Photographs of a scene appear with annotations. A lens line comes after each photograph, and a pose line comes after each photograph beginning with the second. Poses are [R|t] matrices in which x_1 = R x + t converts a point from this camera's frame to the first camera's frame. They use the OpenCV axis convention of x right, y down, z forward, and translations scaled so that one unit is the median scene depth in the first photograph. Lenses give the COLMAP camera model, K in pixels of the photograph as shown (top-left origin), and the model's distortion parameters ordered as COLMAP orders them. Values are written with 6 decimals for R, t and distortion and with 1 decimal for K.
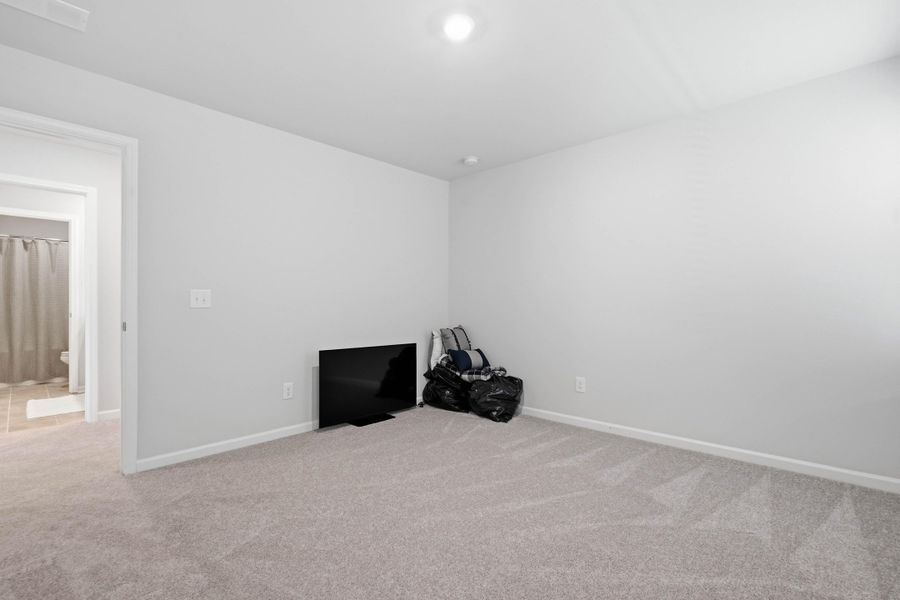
lens RADIAL K [[415.4, 0, 445.0], [0, 415.4, 295.3], [0, 0, 1]] dist [-0.002208, 0.000329]
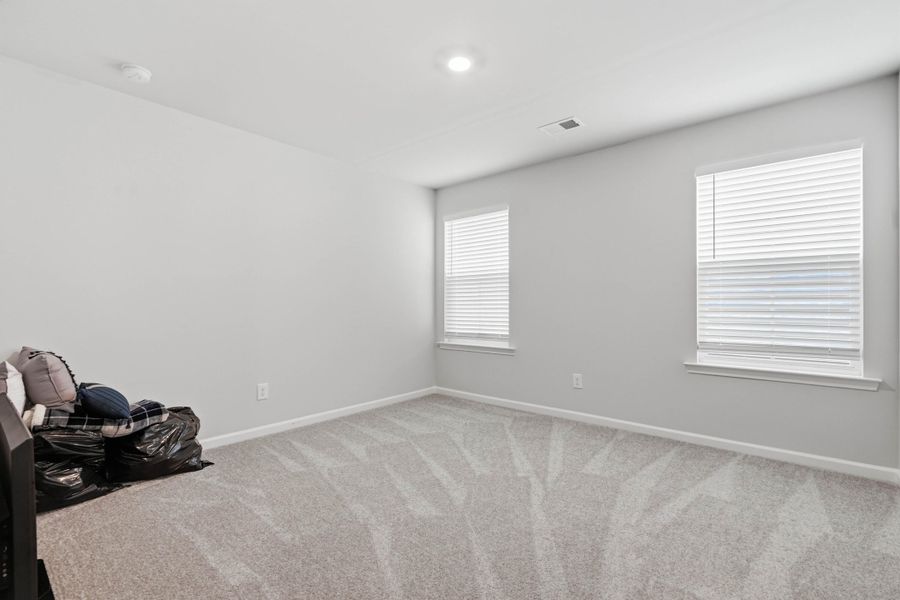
lens RADIAL K [[409.4, 0, 449.5], [0, 409.4, 304.6], [0, 0, 1]] dist [-0.011266, 0.005011]
pose [[-0.011250, -0.002859, 0.999933, -0.610287], [0.000063, 0.999996, 0.002860, 0.017780], [-0.999937, 0.000095, -0.011250, 0.601885]]
